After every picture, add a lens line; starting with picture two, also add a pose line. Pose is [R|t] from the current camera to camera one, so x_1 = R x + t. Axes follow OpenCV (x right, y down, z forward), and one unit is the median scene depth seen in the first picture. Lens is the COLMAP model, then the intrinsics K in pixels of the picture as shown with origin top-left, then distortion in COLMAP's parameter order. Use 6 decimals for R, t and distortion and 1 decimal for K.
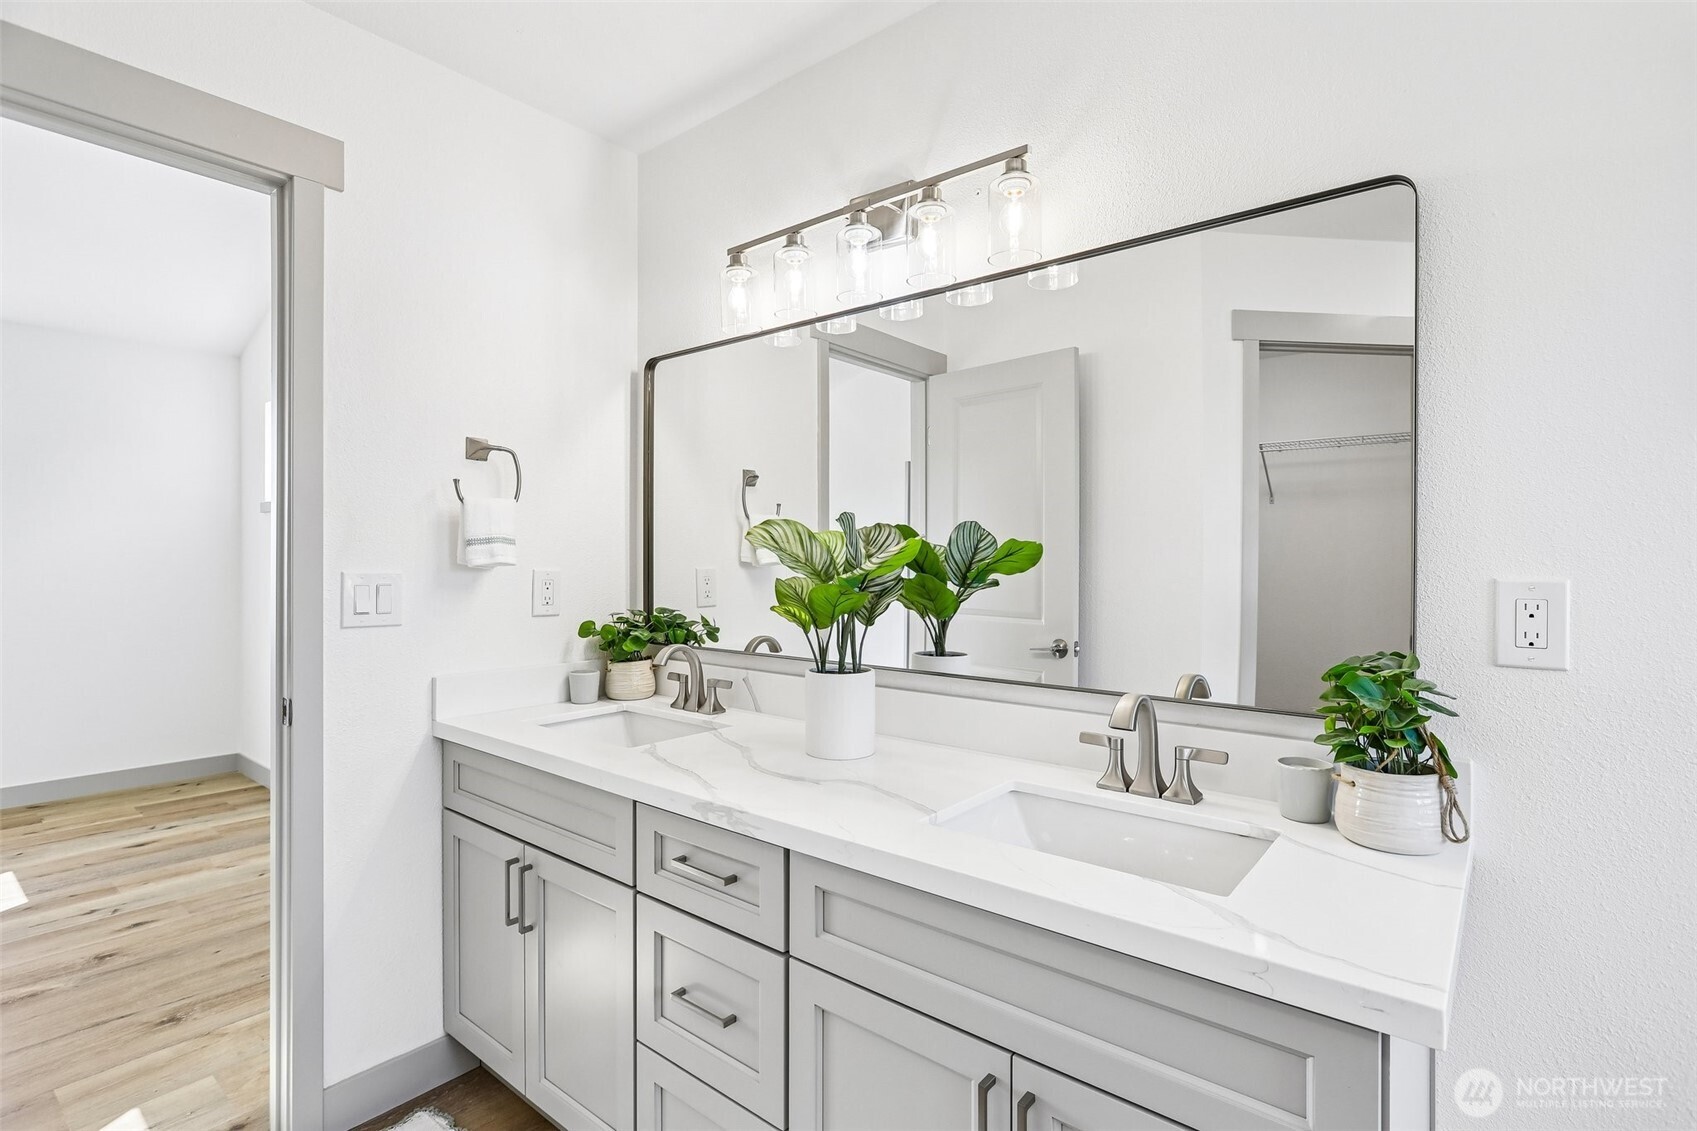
lens RADIAL K [[815.4, 0, 847.6], [0, 815.4, 563.8], [0, 0, 1]] dist [-0.006022, 0.004347]
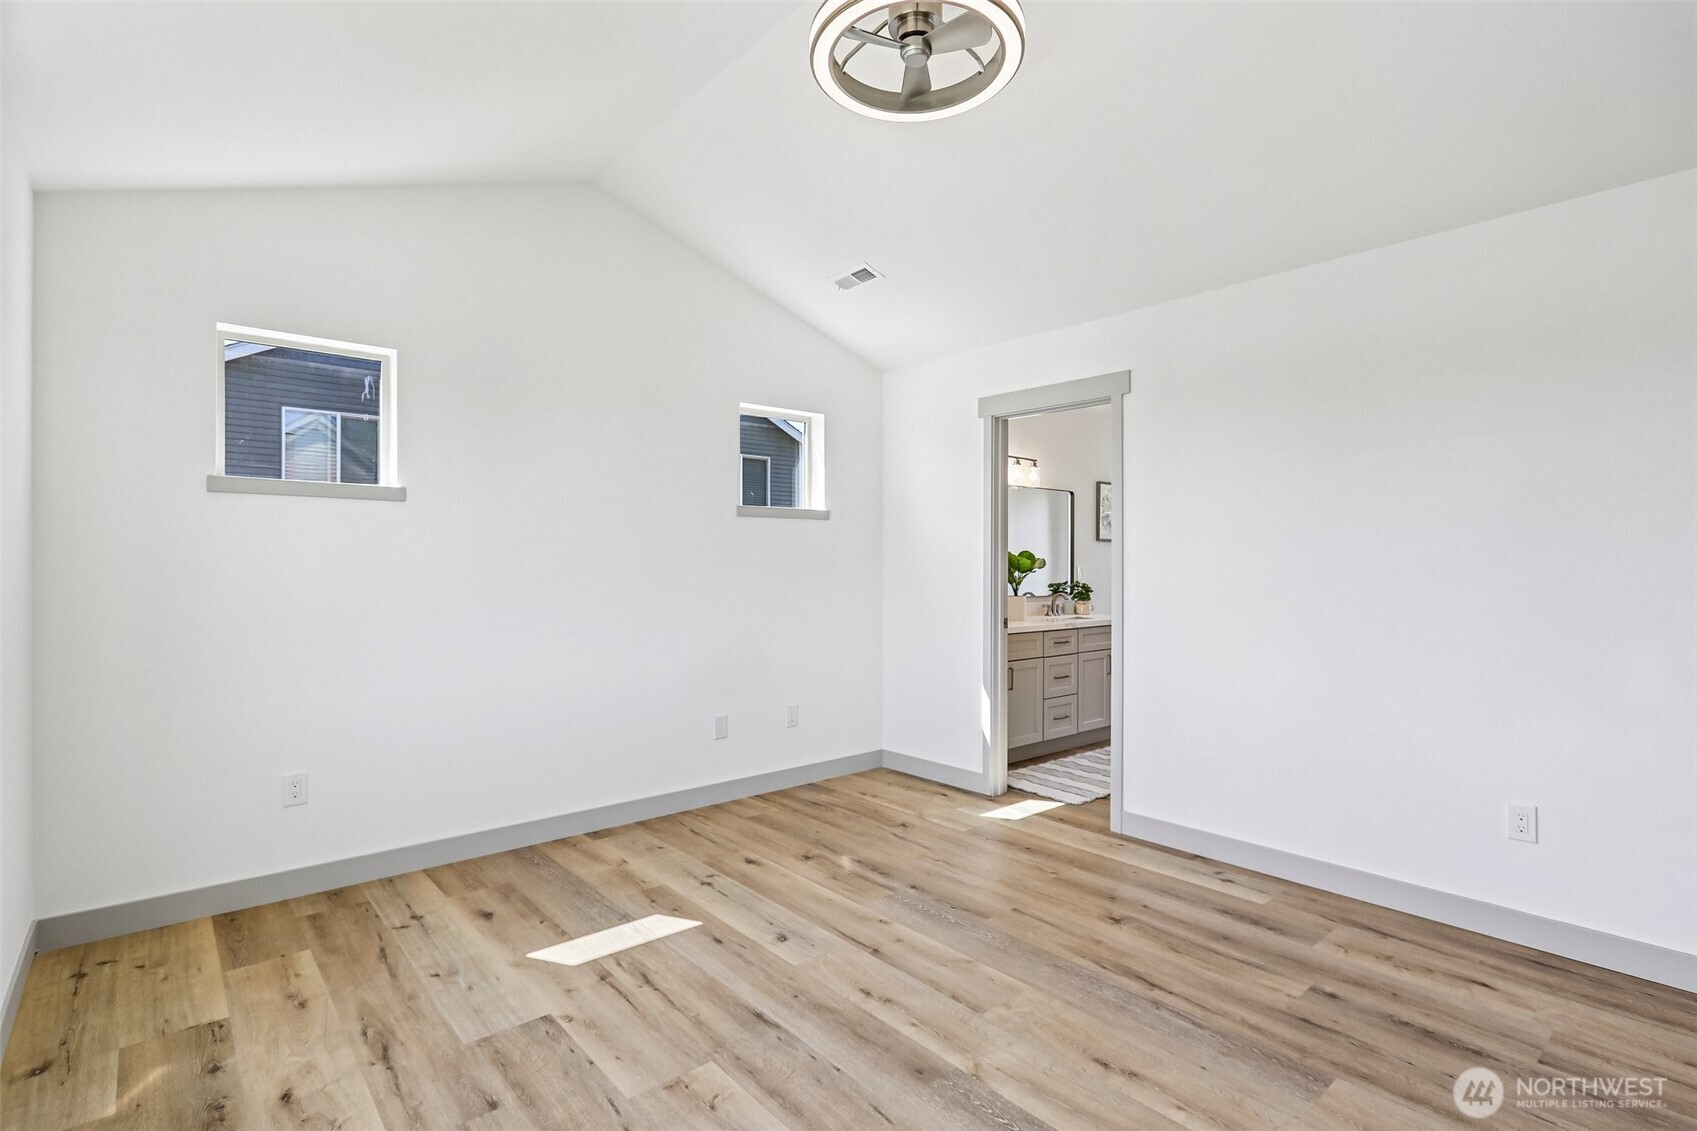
lens RADIAL K [[815.4, 0, 846.9], [0, 815.4, 564.5], [0, 0, 1]] dist [-0.006022, 0.004347]
pose [[0.182601, -0.008134, 0.983153, -2.030319], [-0.001573, 0.999962, 0.008566, -0.020047], [-0.983186, -0.003110, 0.182581, 0.620403]]
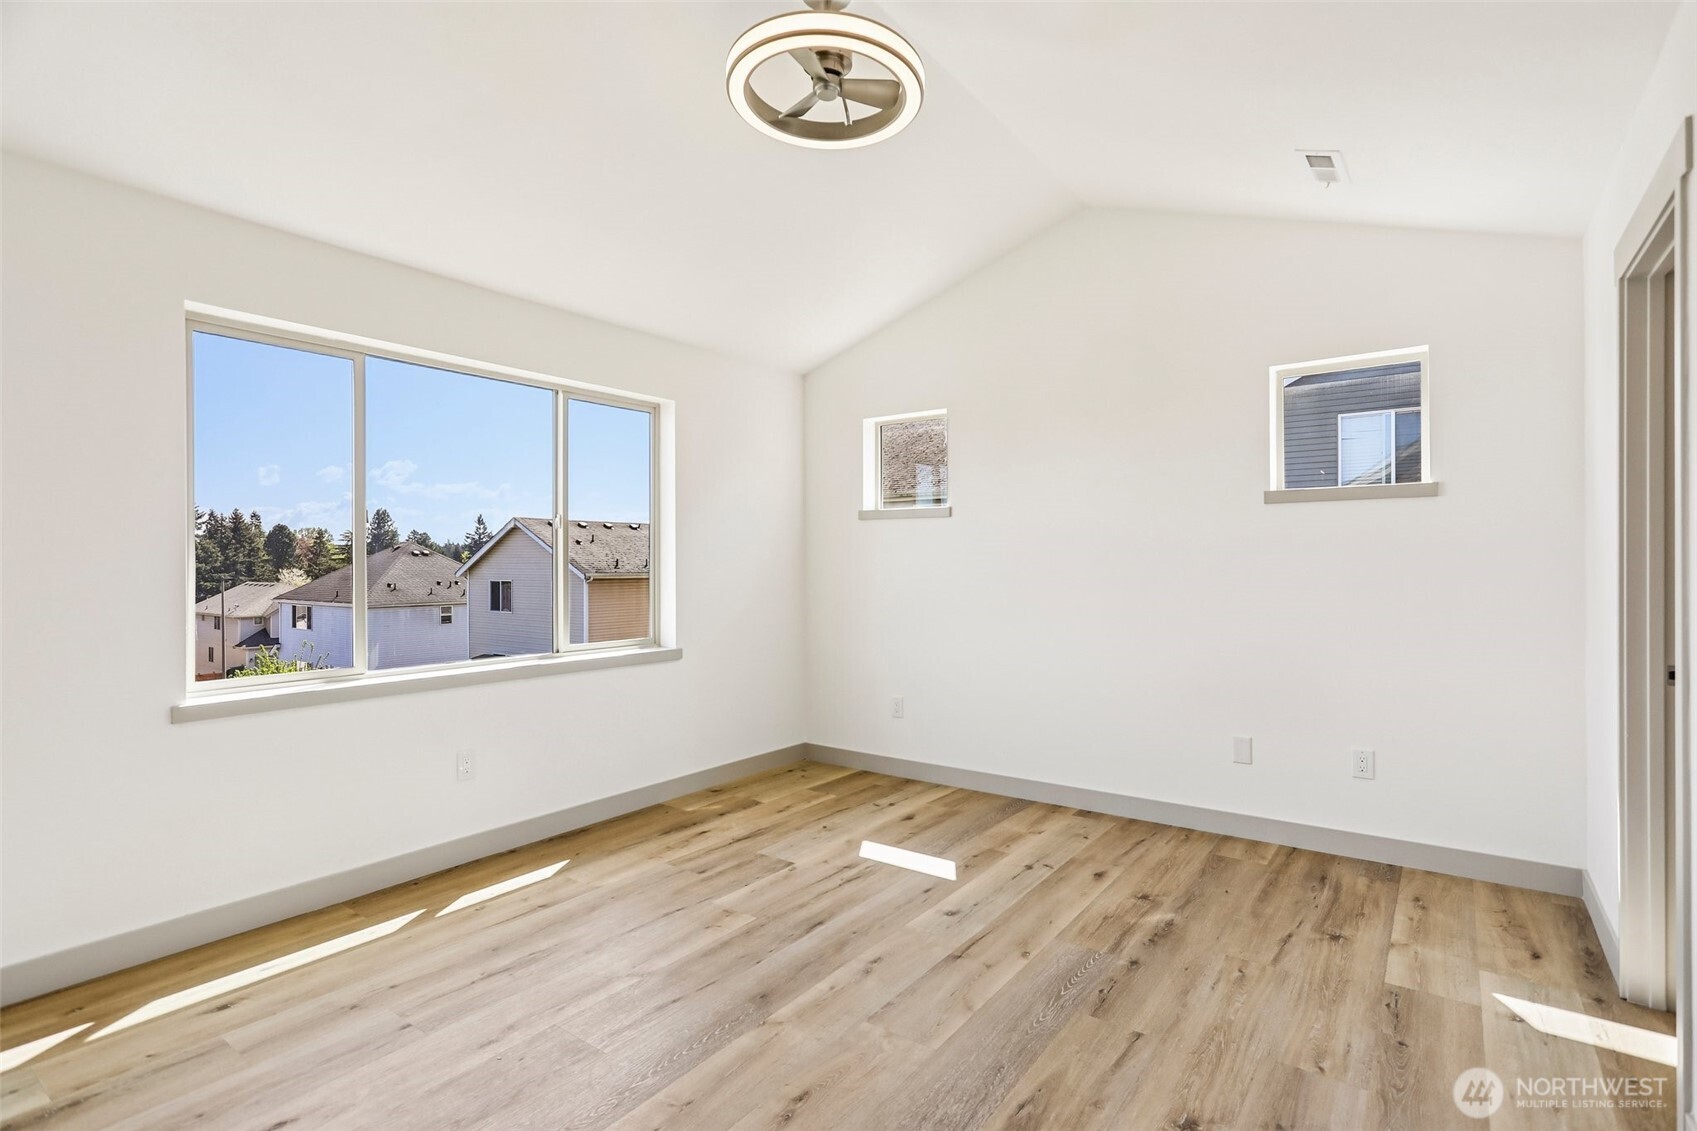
lens RADIAL K [[815.4, 0, 853.2], [0, 815.4, 564.3], [0, 0, 1]] dist [-0.006022, 0.004347]
pose [[0.998854, -0.009796, 0.046853, -1.256537], [0.009663, 0.999949, 0.003082, -0.011229], [-0.046880, -0.002626, 0.998897, -0.152389]]
